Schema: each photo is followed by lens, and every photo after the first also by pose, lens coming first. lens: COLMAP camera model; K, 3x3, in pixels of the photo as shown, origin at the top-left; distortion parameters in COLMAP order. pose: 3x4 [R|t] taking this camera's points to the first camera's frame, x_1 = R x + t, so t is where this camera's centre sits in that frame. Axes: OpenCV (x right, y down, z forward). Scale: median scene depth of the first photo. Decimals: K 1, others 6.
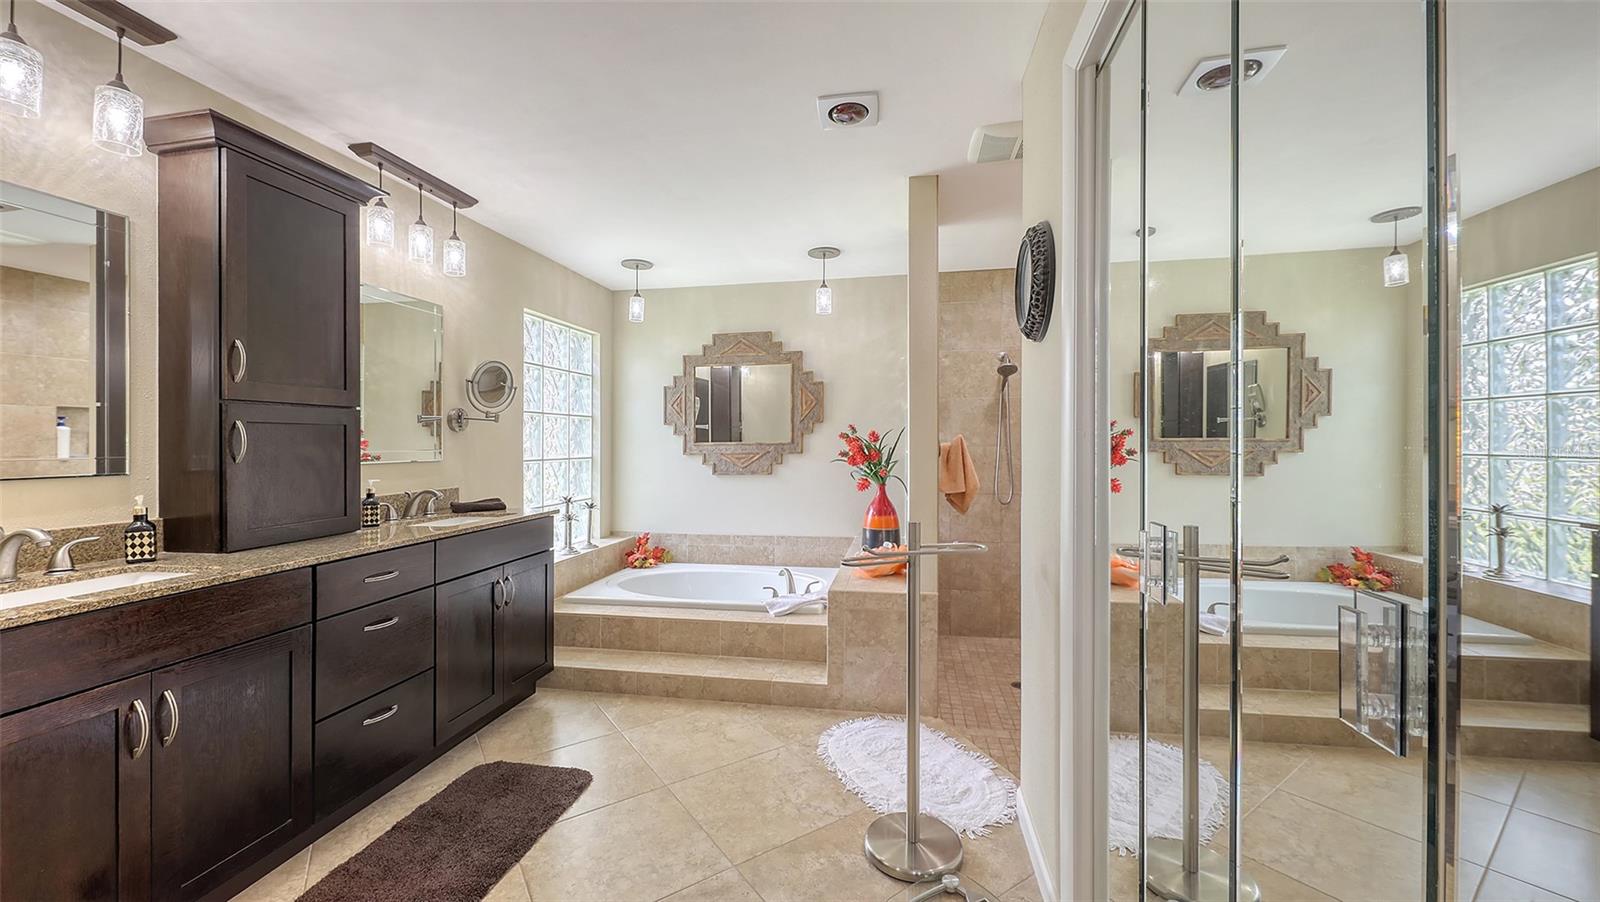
lens RADIAL K [[650.2, 0, 797.0], [0, 650.2, 447.2], [0, 0, 1]] dist [0.000220, 0.000334]
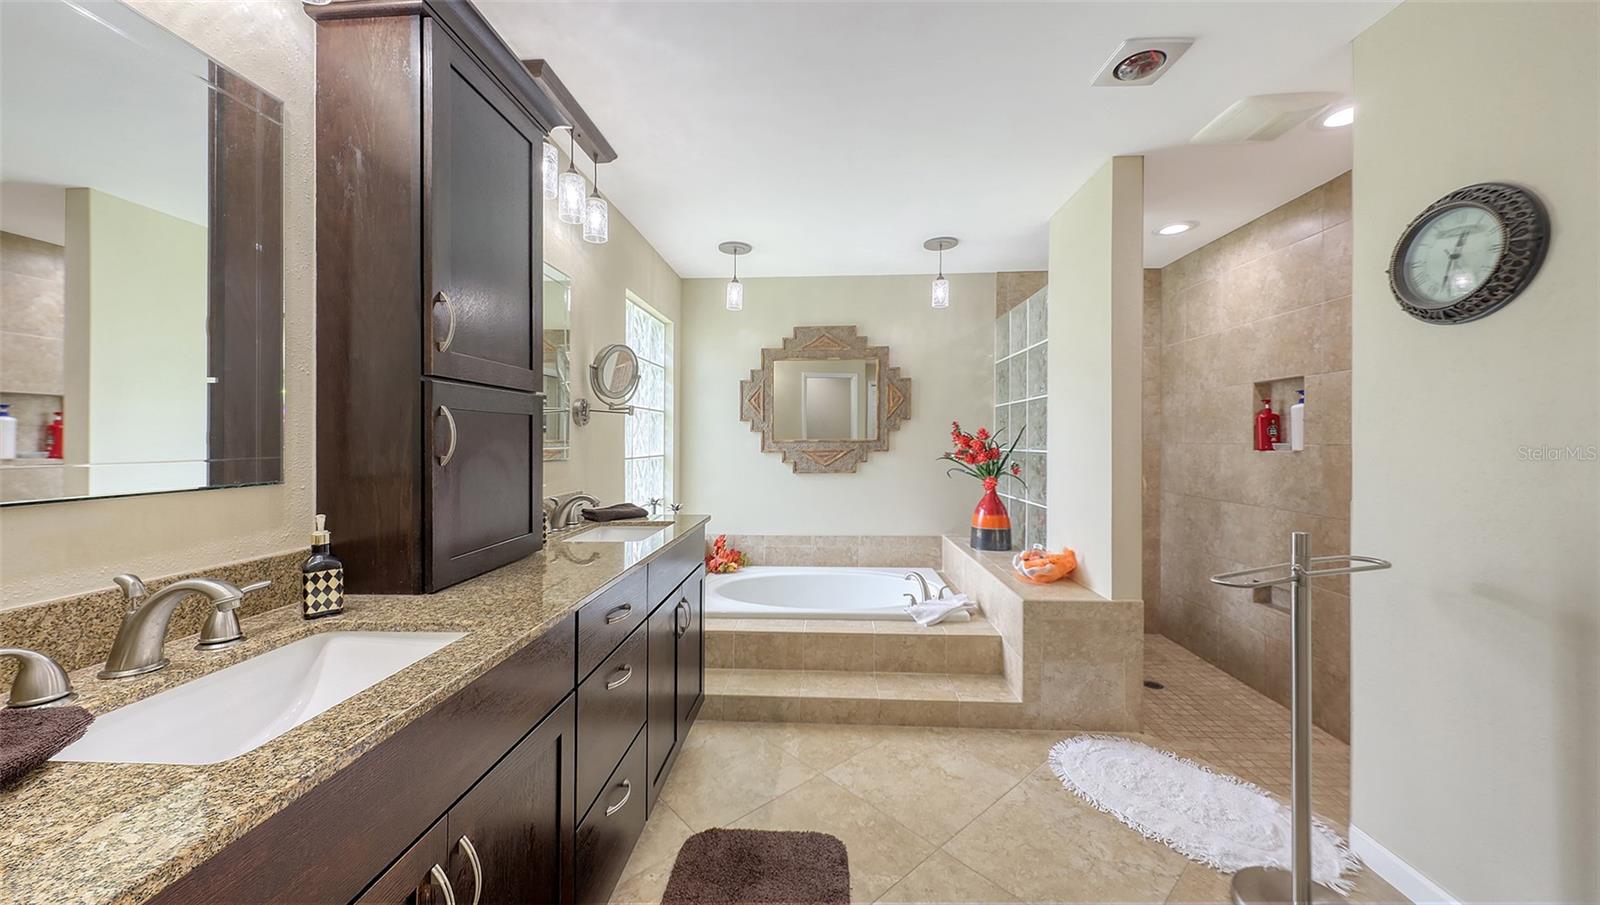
lens RADIAL K [[594.3, 0, 801.5], [0, 594.3, 443.6], [0, 0, 1]] dist [0.005238, -0.000263]
pose [[0.991234, 0.002607, 0.132091, -0.320158], [-0.002405, 0.999996, -0.001693, 0.000129], [-0.132095, 0.001361, 0.991236, 0.173973]]
